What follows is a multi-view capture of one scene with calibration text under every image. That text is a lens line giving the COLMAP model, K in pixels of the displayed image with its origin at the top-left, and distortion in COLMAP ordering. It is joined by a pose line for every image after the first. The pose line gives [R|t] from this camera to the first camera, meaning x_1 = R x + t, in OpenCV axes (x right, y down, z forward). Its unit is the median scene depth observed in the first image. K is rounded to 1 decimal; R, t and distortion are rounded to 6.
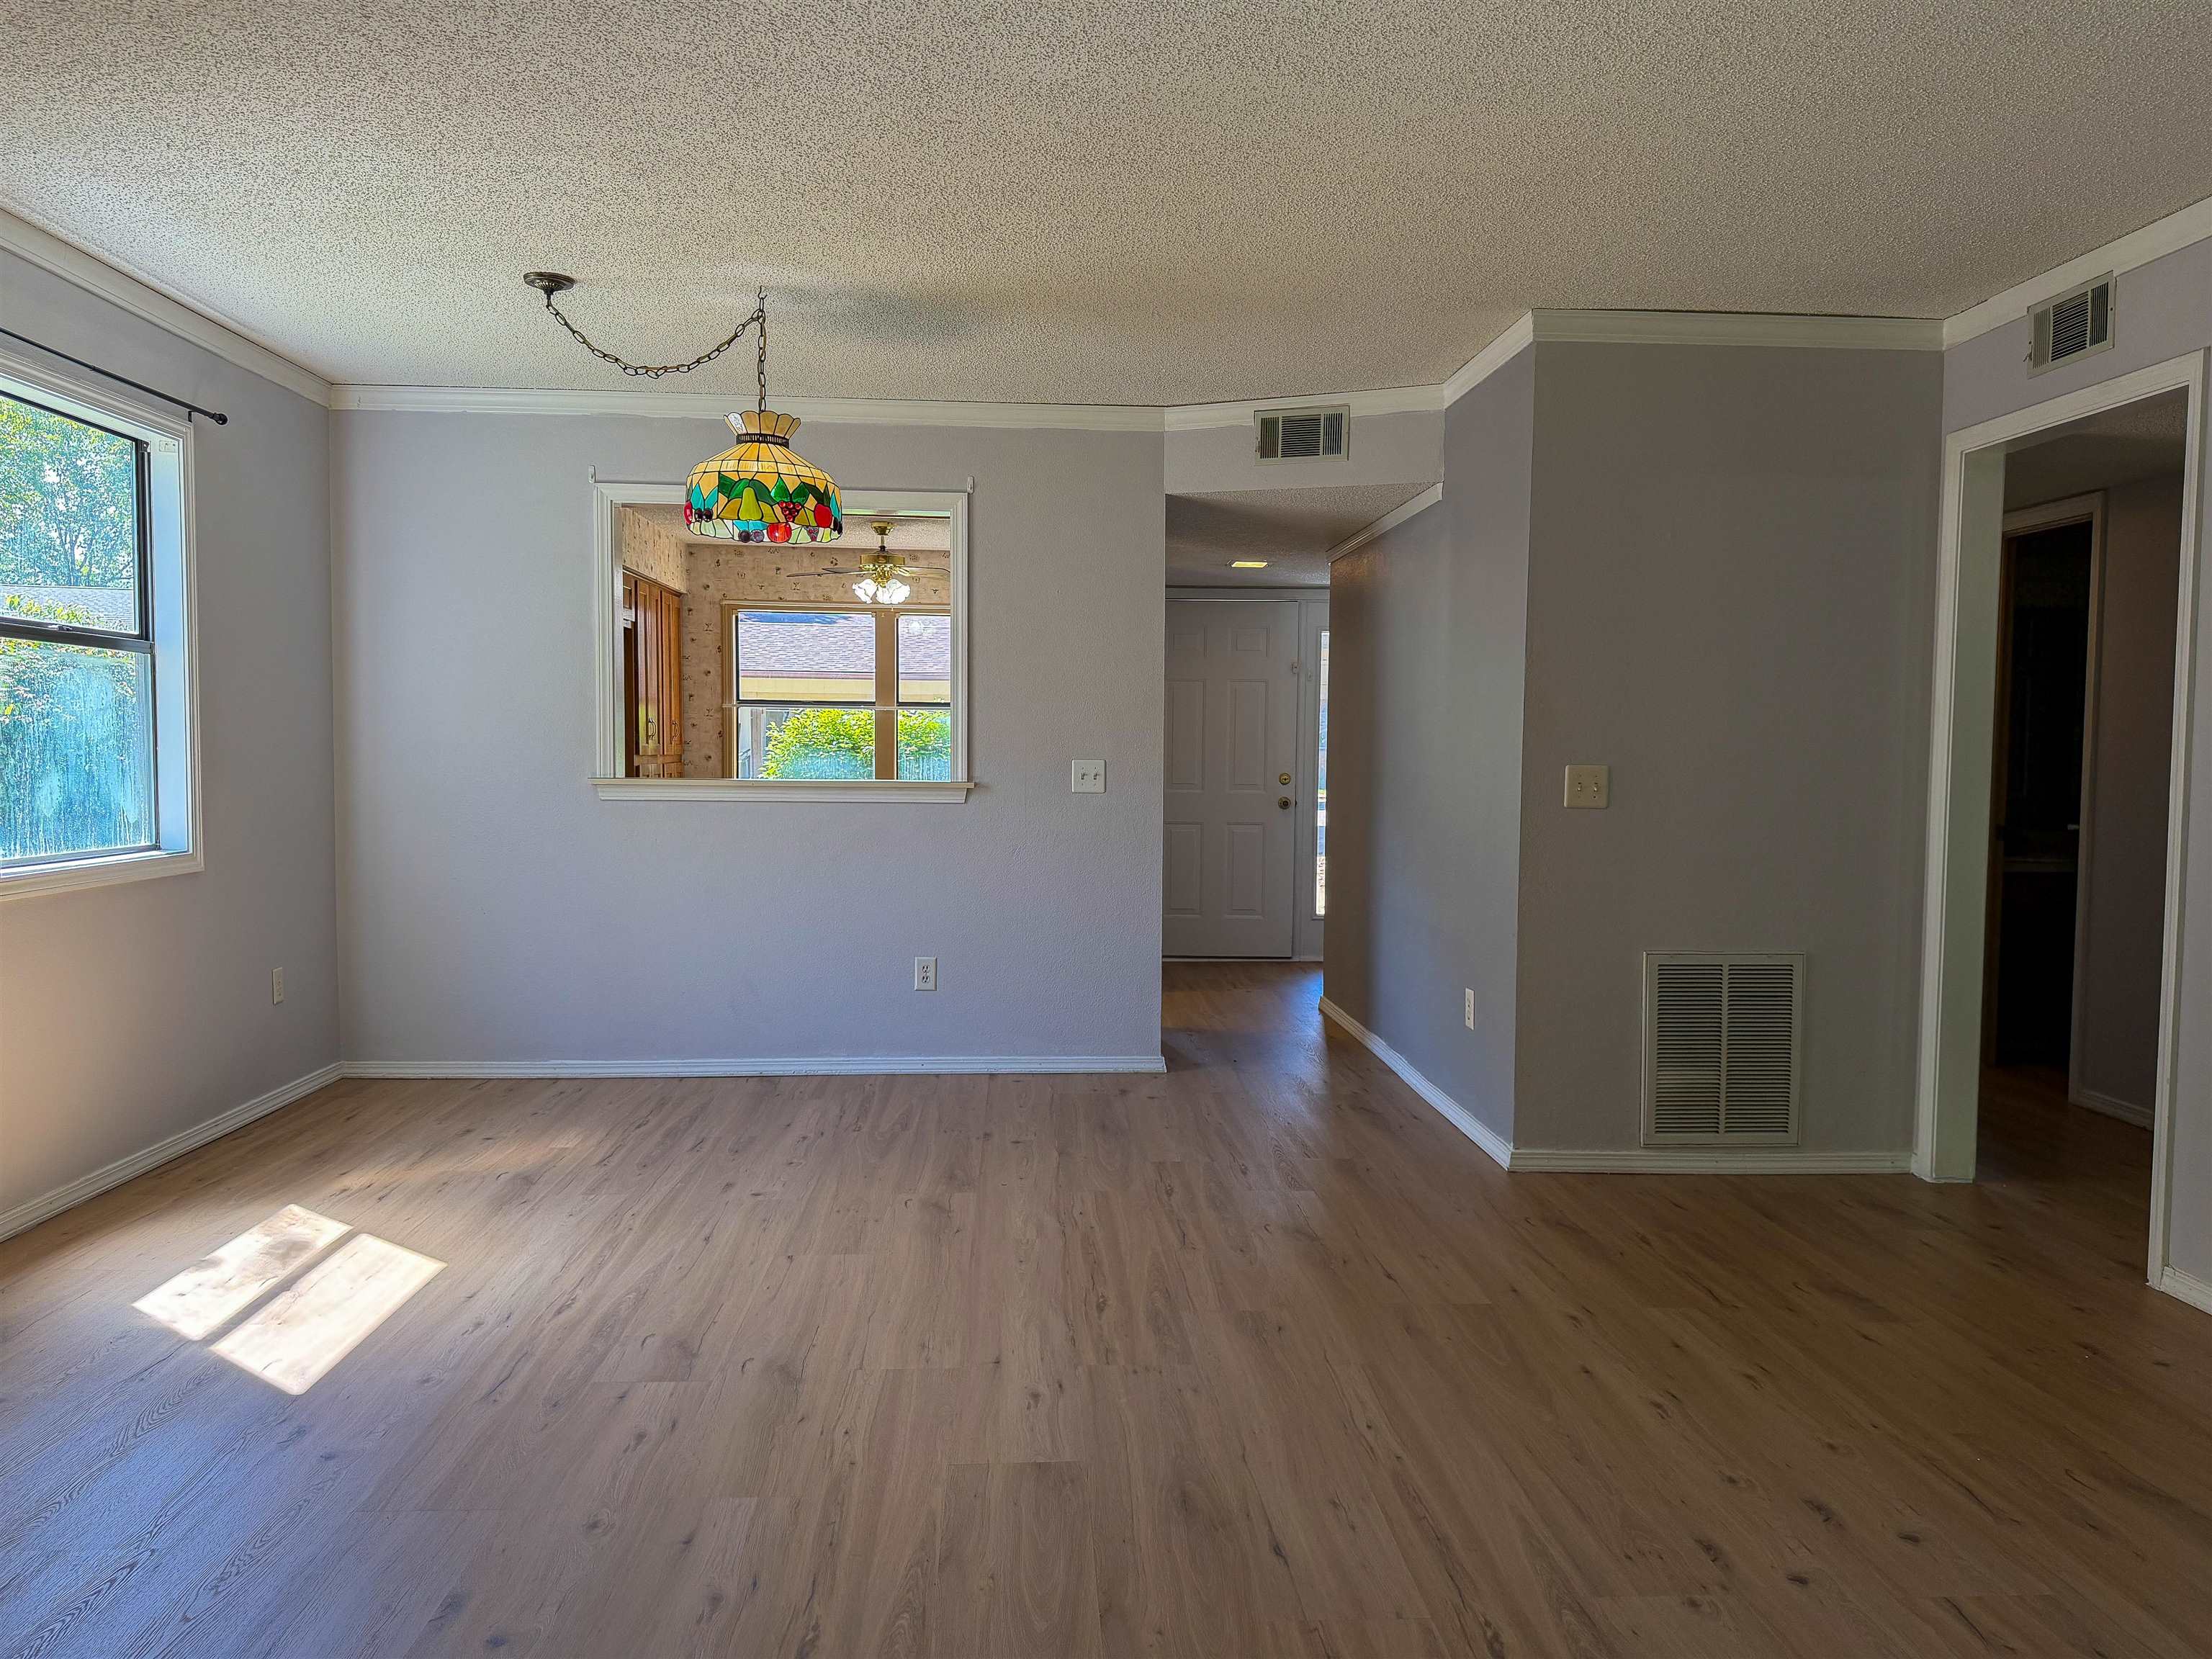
lens RADIAL K [[1421.2, 0, 1114.5], [0, 1421.2, 826.4], [0, 0, 1]] dist [0.018949, -0.021008]
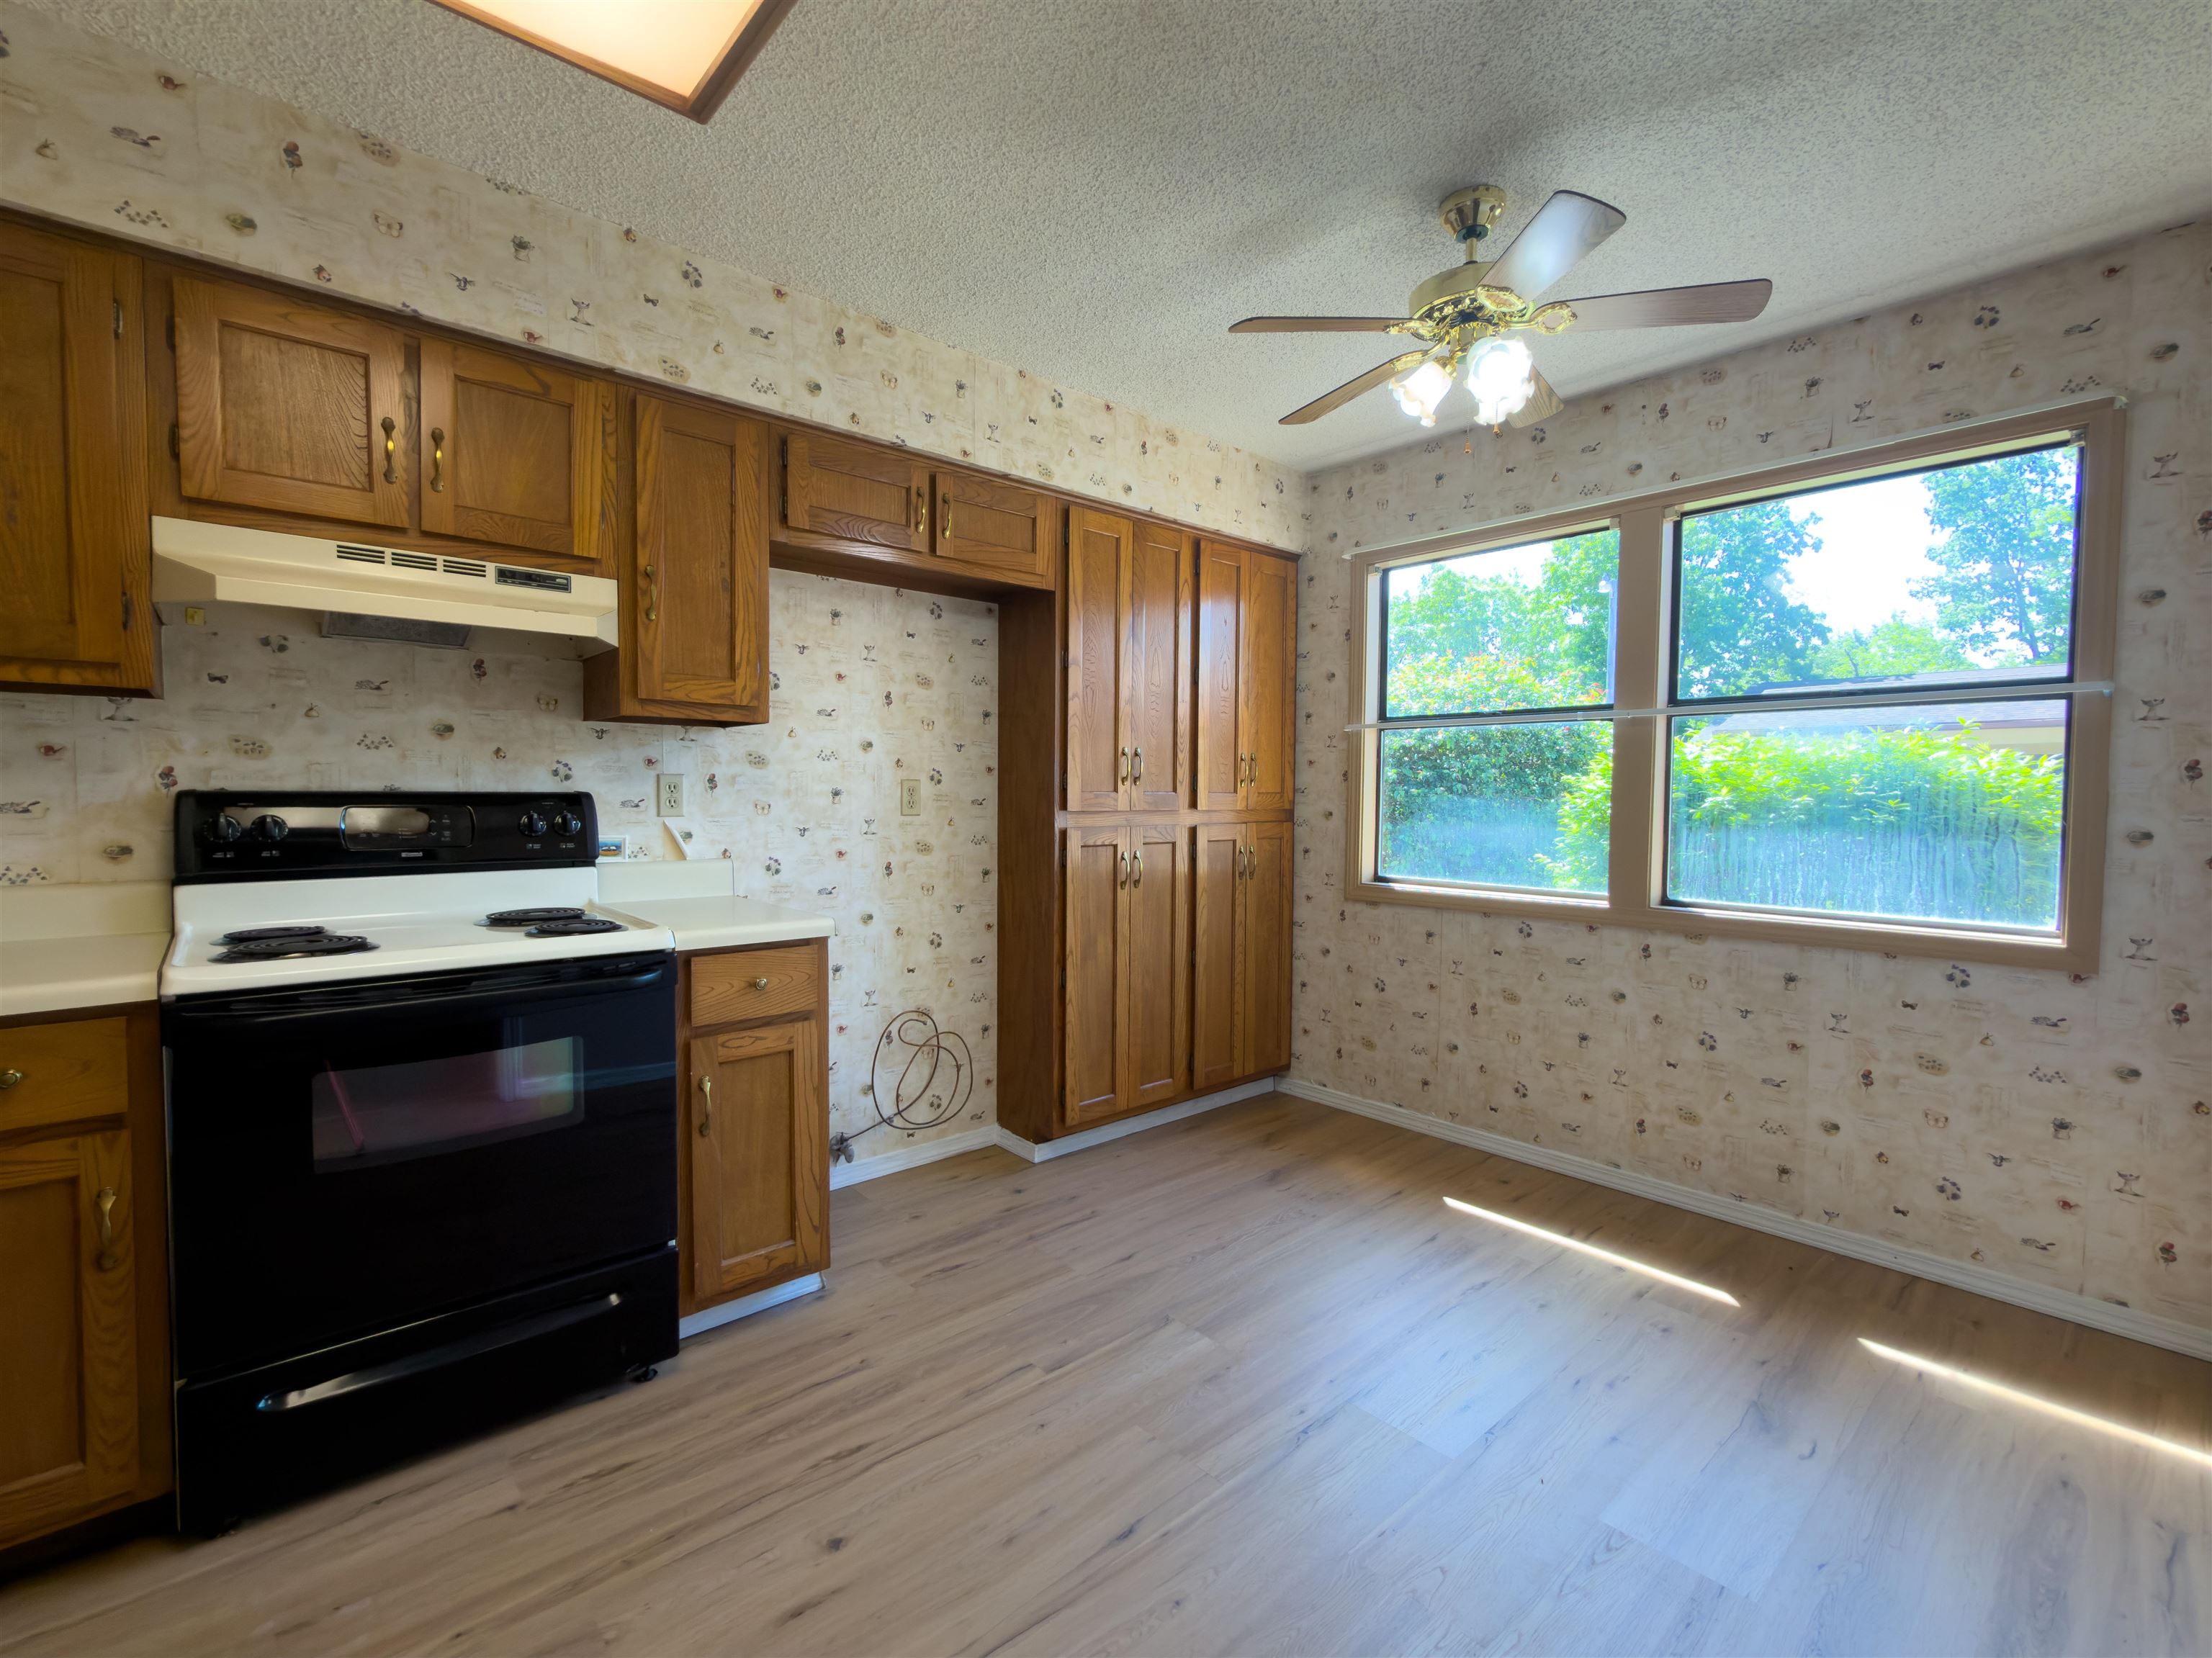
lens RADIAL K [[980.6, 0, 1112.3], [0, 980.6, 833.4], [0, 0, 1]] dist [-0.000609, 0.000088]
pose [[0.613965, 0.027556, -0.788852, -0.019699], [-0.045066, 0.998984, -0.000179, -0.083049], [0.788045, 0.035660, 0.614584, 1.539488]]
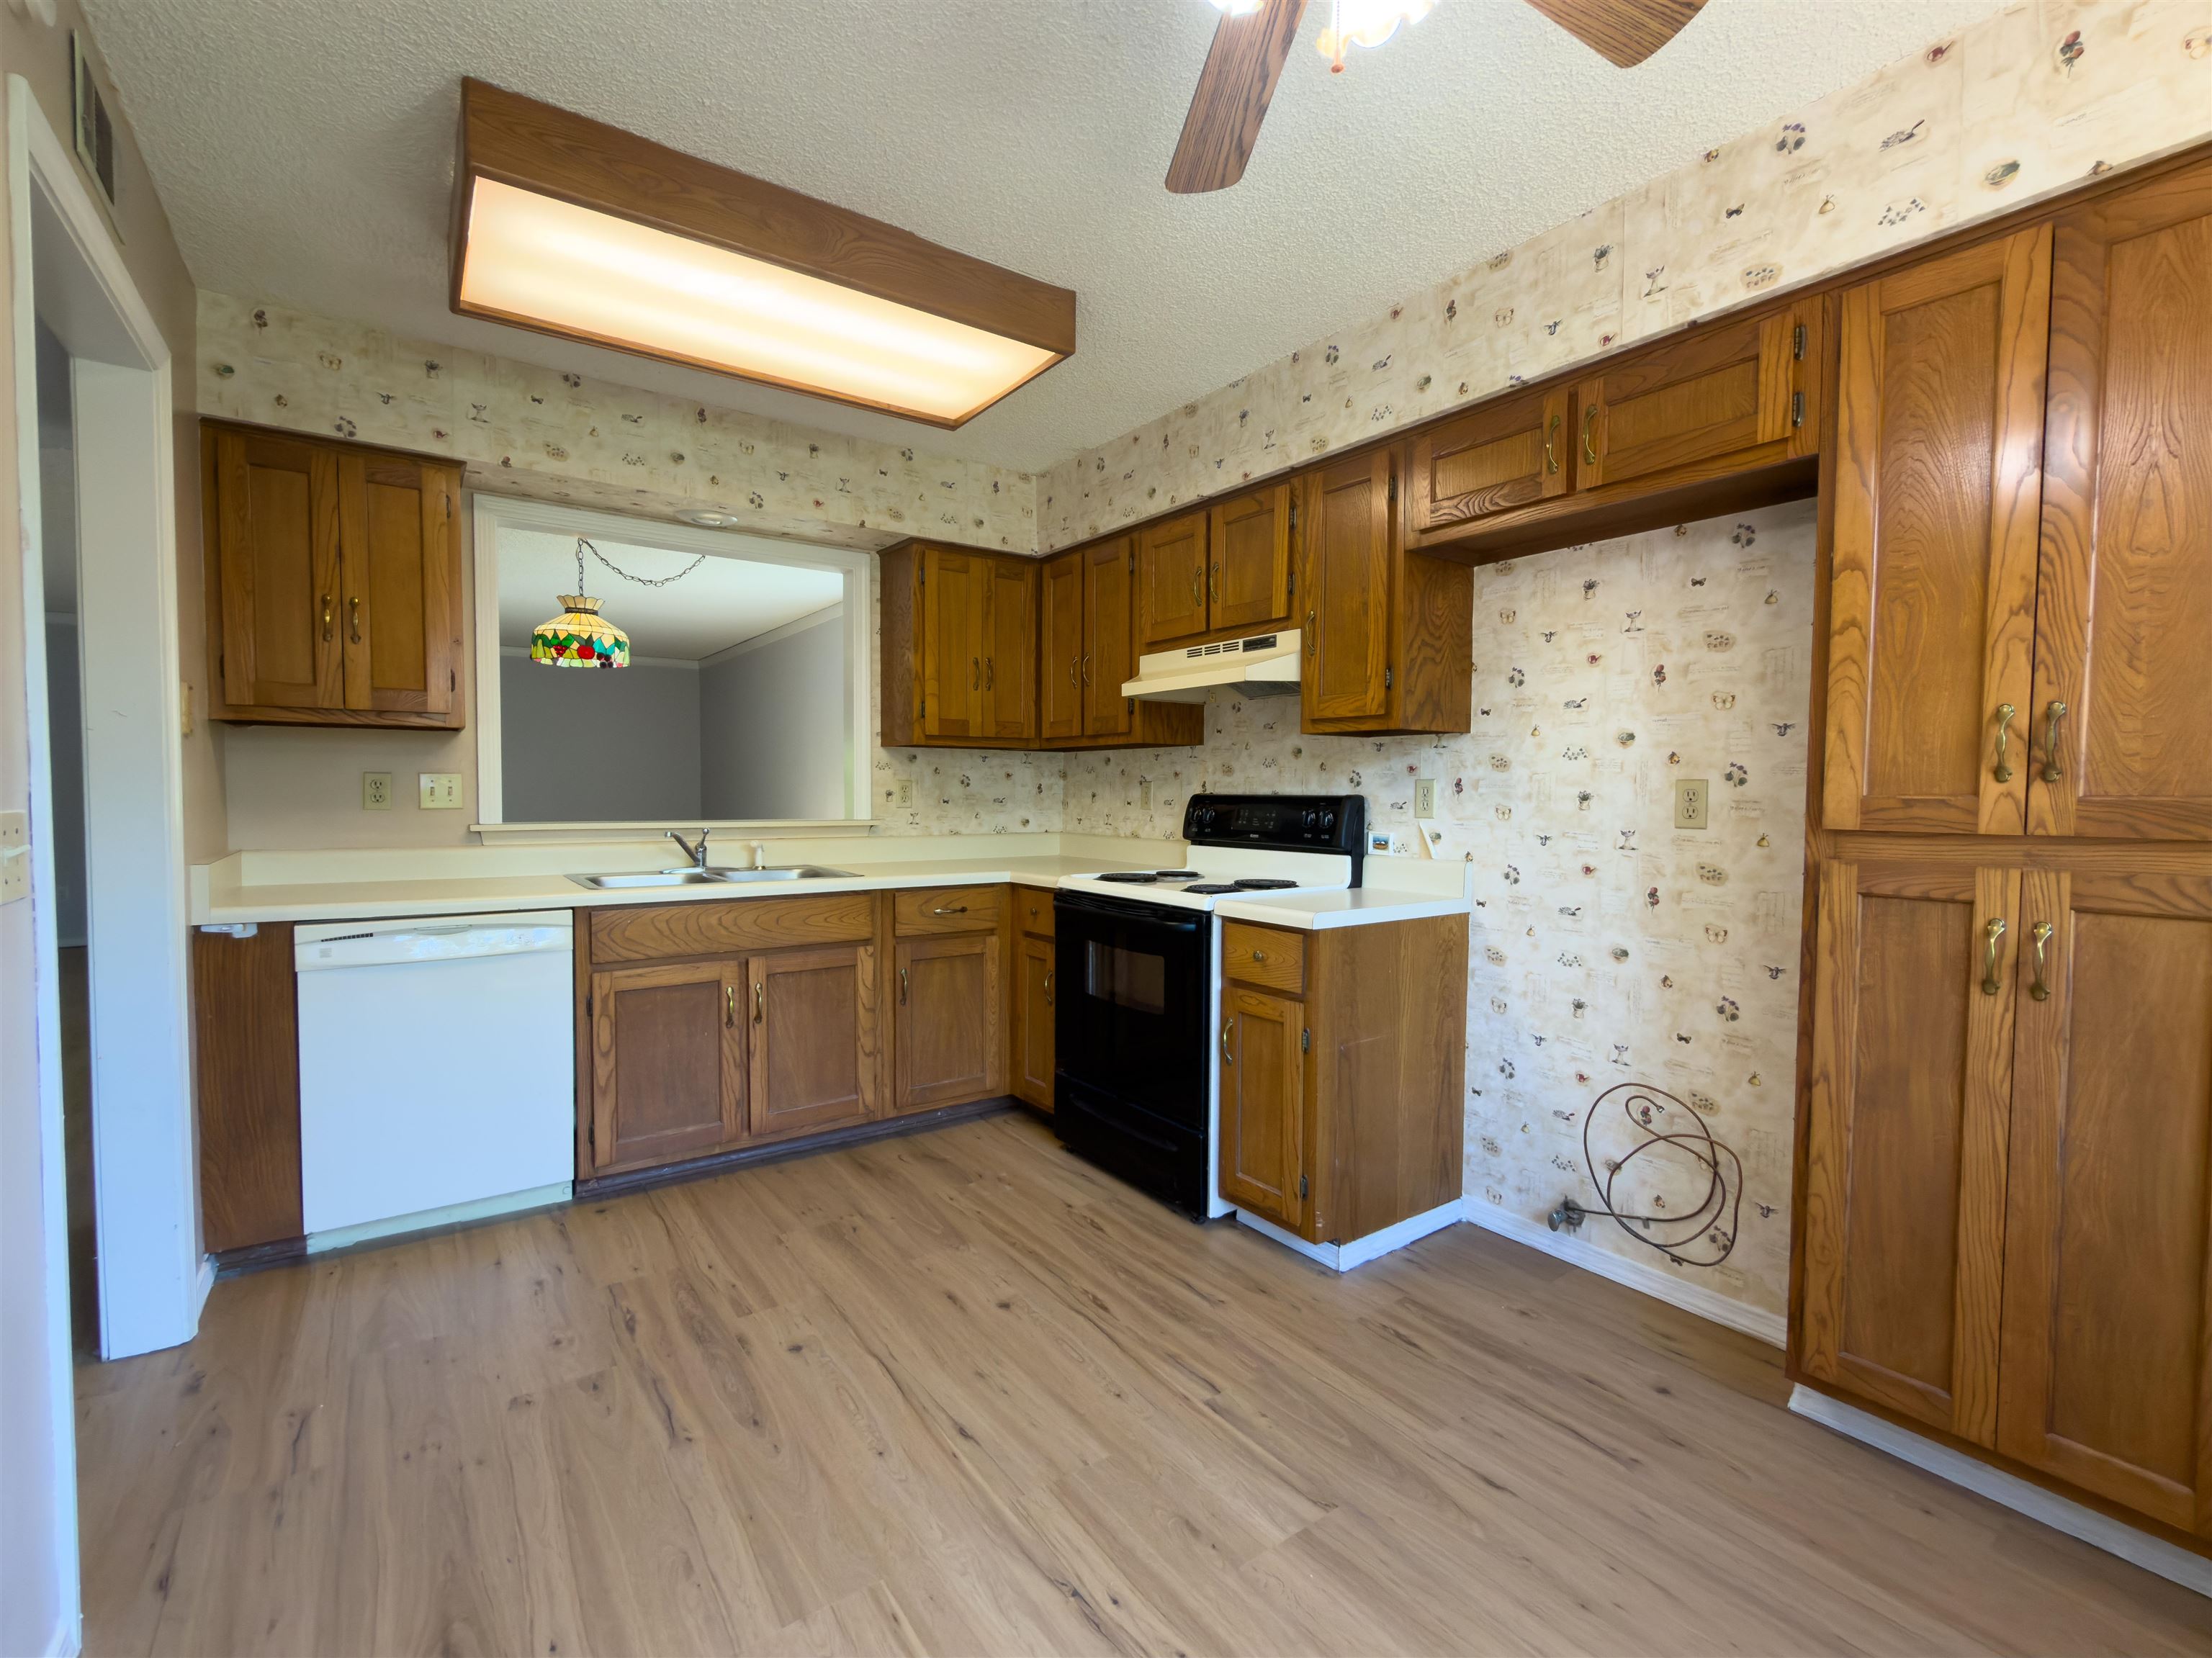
lens RADIAL K [[980.6, 0, 1101.6], [0, 980.6, 835.1], [0, 0, 1]] dist [-0.000609, 0.000088]
pose [[-0.851880, 0.004019, -0.523722, -0.140628], [-0.046927, 0.995363, 0.083970, -0.118309], [0.521631, 0.096109, -0.847741, 2.200089]]
